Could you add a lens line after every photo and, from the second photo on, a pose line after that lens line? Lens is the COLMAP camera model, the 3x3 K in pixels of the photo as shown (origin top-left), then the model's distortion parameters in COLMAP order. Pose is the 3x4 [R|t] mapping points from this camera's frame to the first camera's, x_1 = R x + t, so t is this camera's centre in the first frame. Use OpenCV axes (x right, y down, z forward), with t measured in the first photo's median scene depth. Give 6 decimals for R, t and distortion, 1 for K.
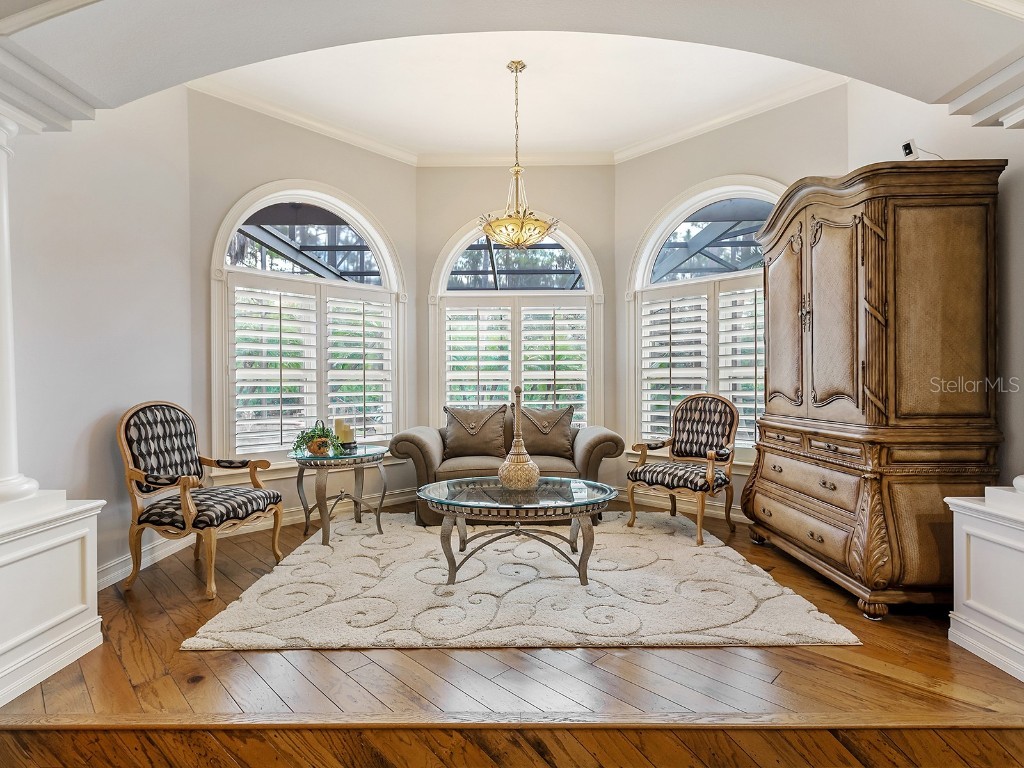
lens RADIAL K [[529.3, 0, 512.8], [0, 529.3, 381.8], [0, 0, 1]] dist [-0.003279, 0.003178]
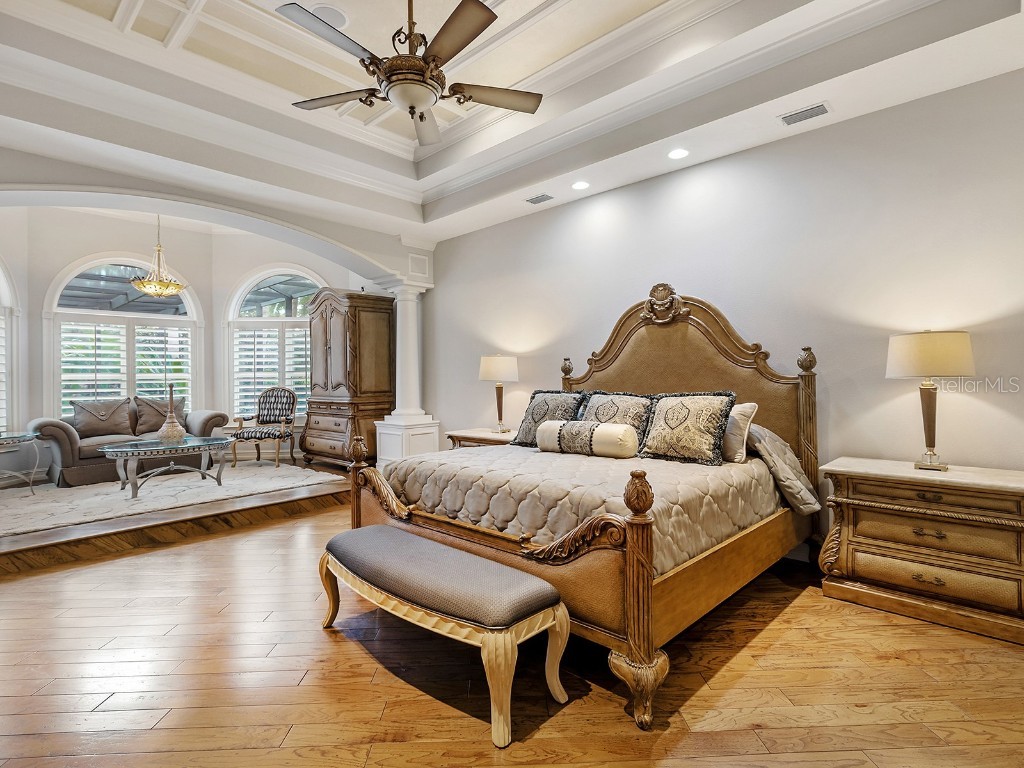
lens RADIAL K [[529.3, 0, 514.5], [0, 529.3, 378.2], [0, 0, 1]] dist [-0.003279, 0.003178]
pose [[0.693531, -0.005752, 0.720403, -0.378343], [0.008778, 0.999961, -0.000466, 0.001823], [-0.720373, 0.006647, 0.693555, -0.830138]]
